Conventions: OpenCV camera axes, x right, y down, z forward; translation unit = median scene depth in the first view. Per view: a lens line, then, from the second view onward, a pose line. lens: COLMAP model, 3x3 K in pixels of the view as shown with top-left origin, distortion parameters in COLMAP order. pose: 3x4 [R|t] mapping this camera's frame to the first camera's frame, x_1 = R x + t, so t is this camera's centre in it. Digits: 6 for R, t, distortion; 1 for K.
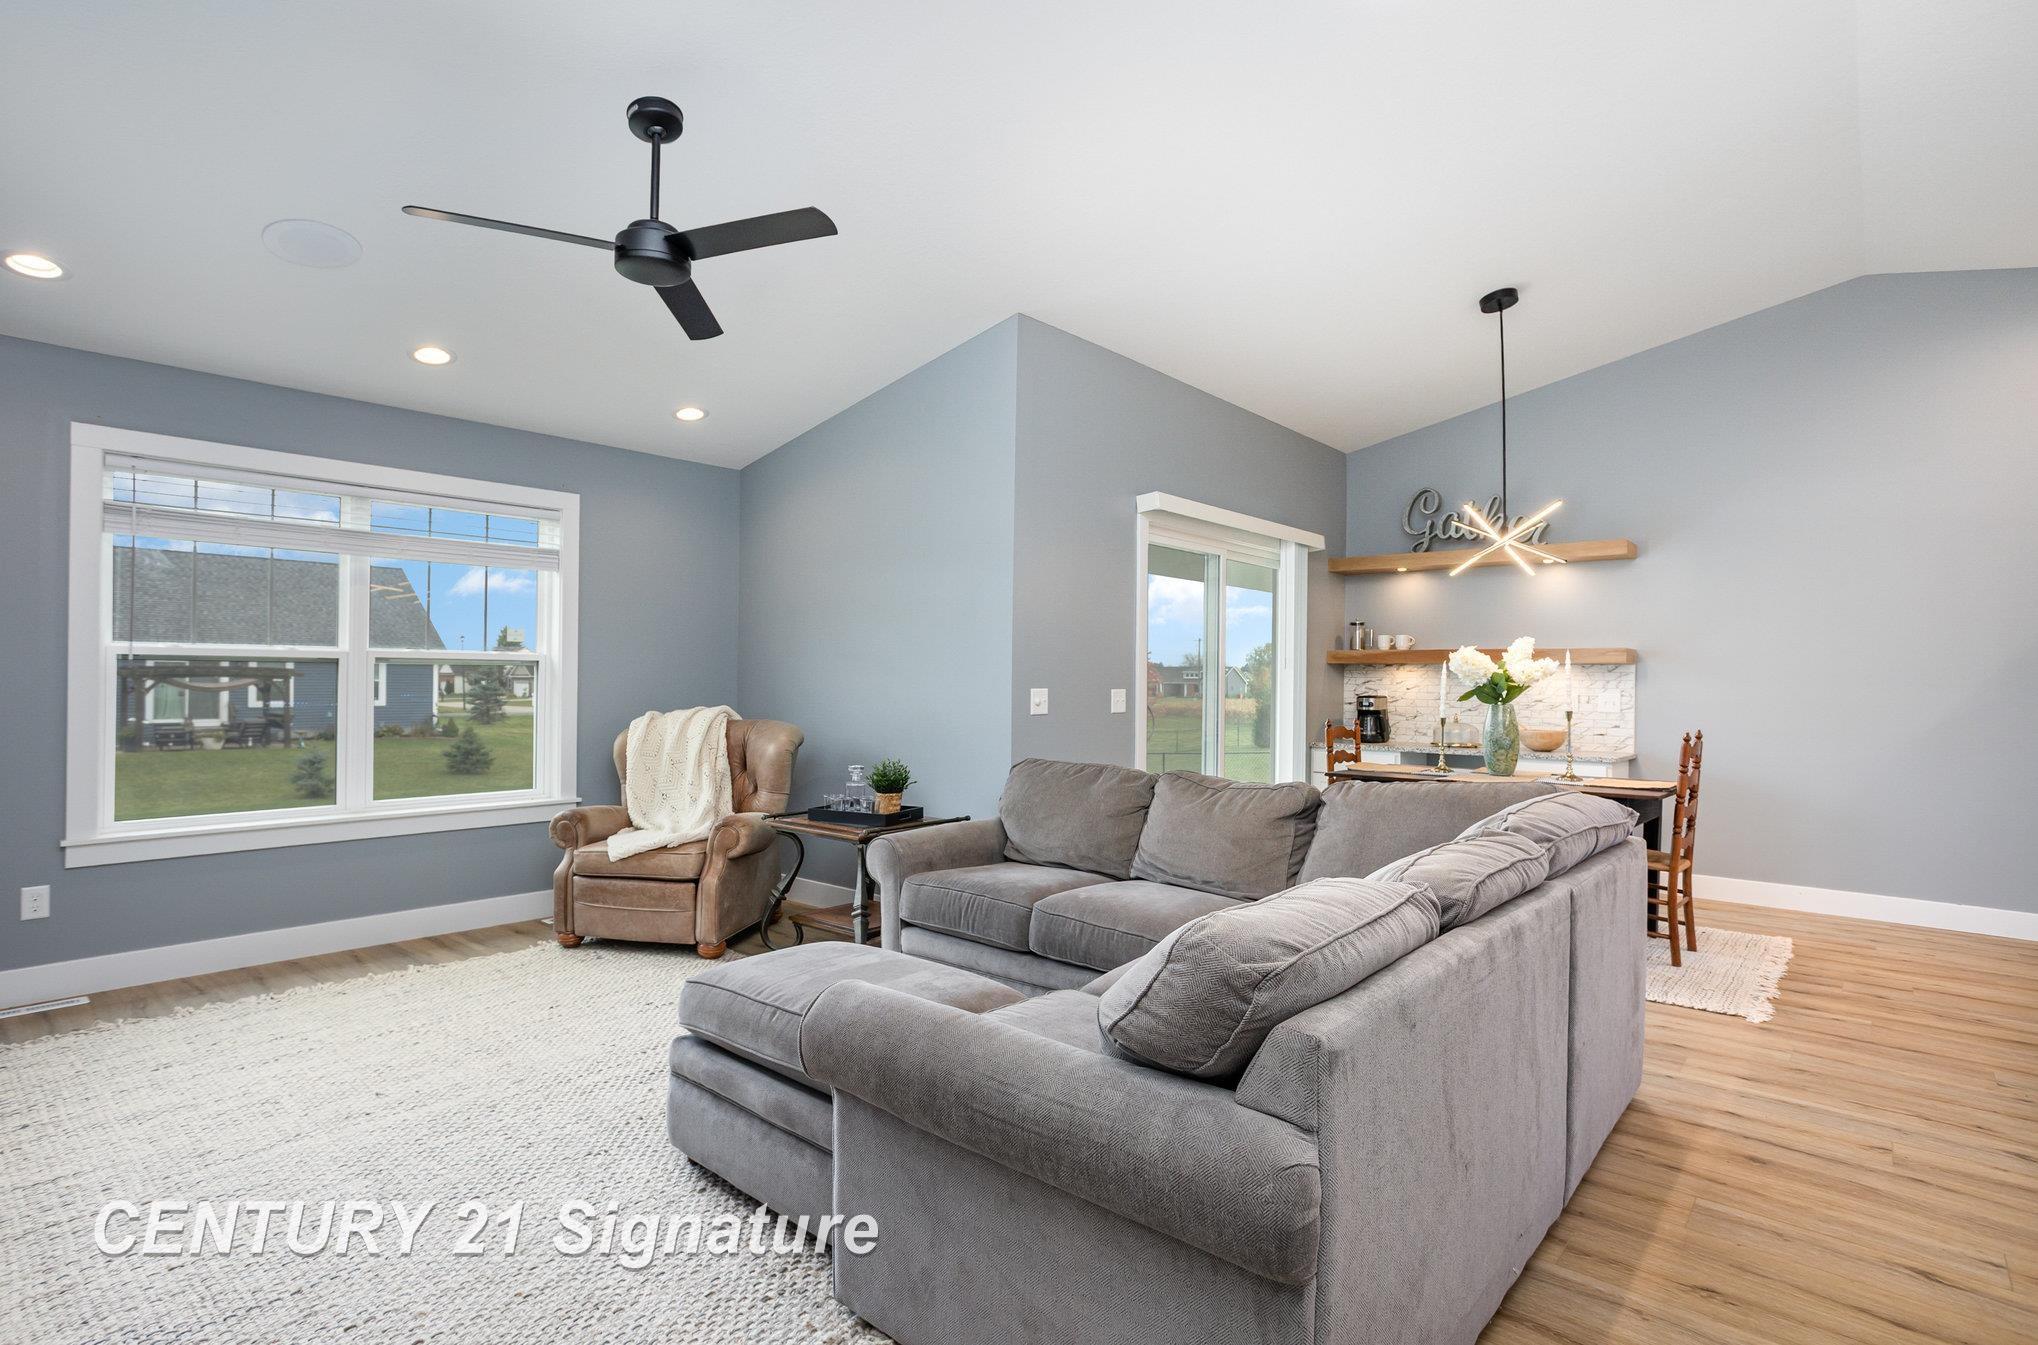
lens RADIAL K [[1027.6, 0, 1019.0], [0, 1027.6, 672.5], [0, 0, 1]] dist [-0.039142, 0.030731]
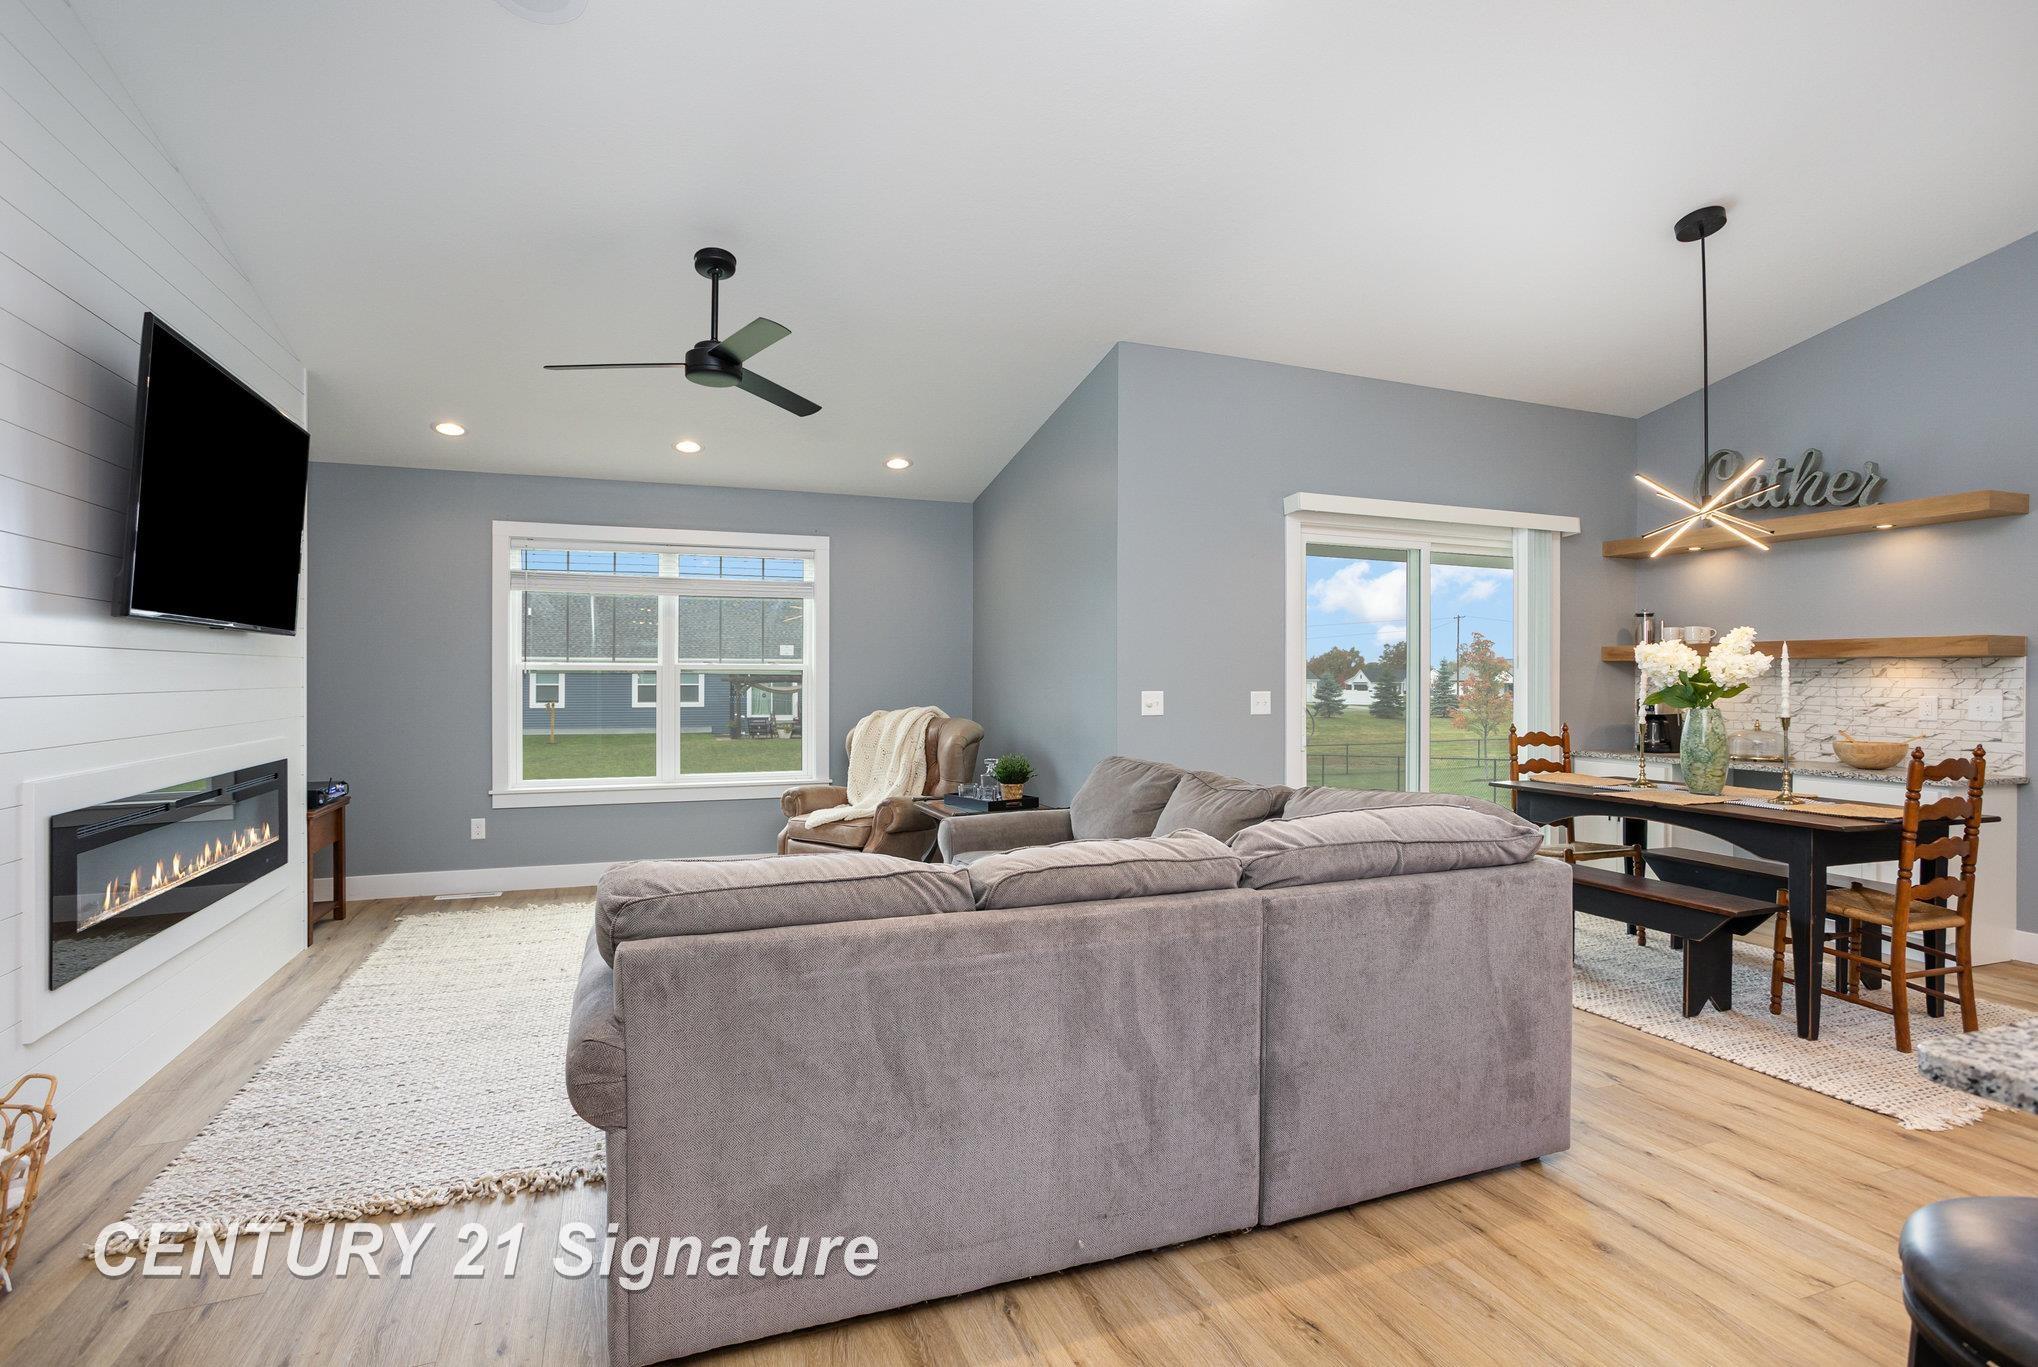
lens RADIAL K [[998.7, 0, 1024.5], [0, 998.7, 674.4], [0, 0, 1]] dist [-0.029553, 0.028323]
pose [[0.887480, -0.009811, -0.460743, 0.352518], [0.009635, 0.999950, -0.002733, -0.000024], [0.460746, -0.002014, 0.887530, 0.022836]]
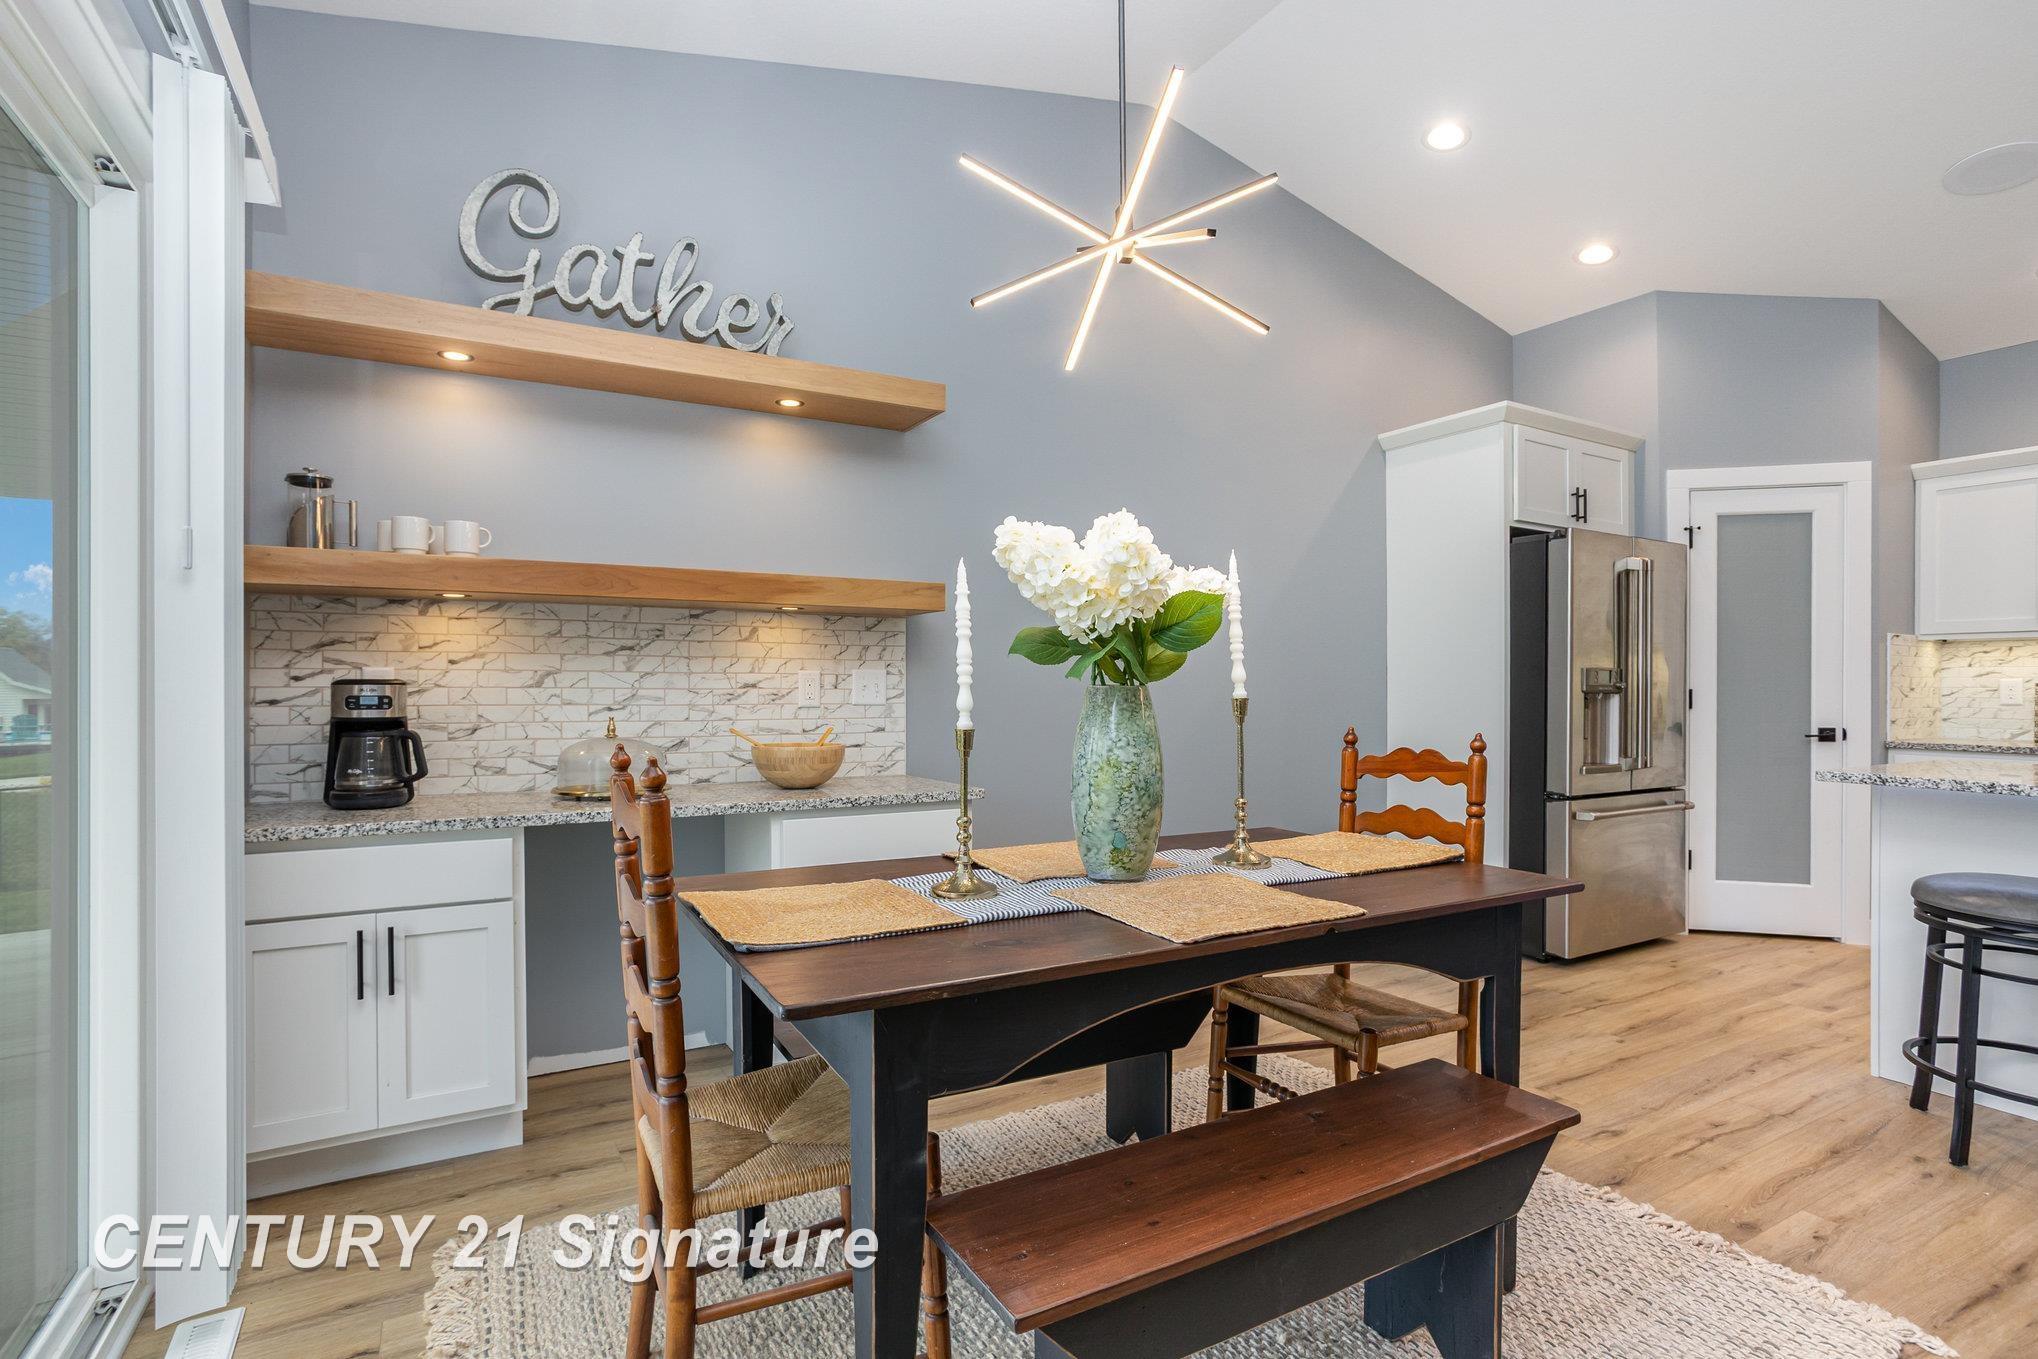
lens RADIAL K [[989.6, 0, 1015.0], [0, 989.6, 687.9], [0, 0, 1]] dist [-0.066387, 0.023754]
pose [[0.331081, -0.013677, 0.943503, 0.129868], [-0.005331, 0.999852, 0.016365, 0.026162], [-0.943587, -0.010448, 0.330959, 0.916478]]
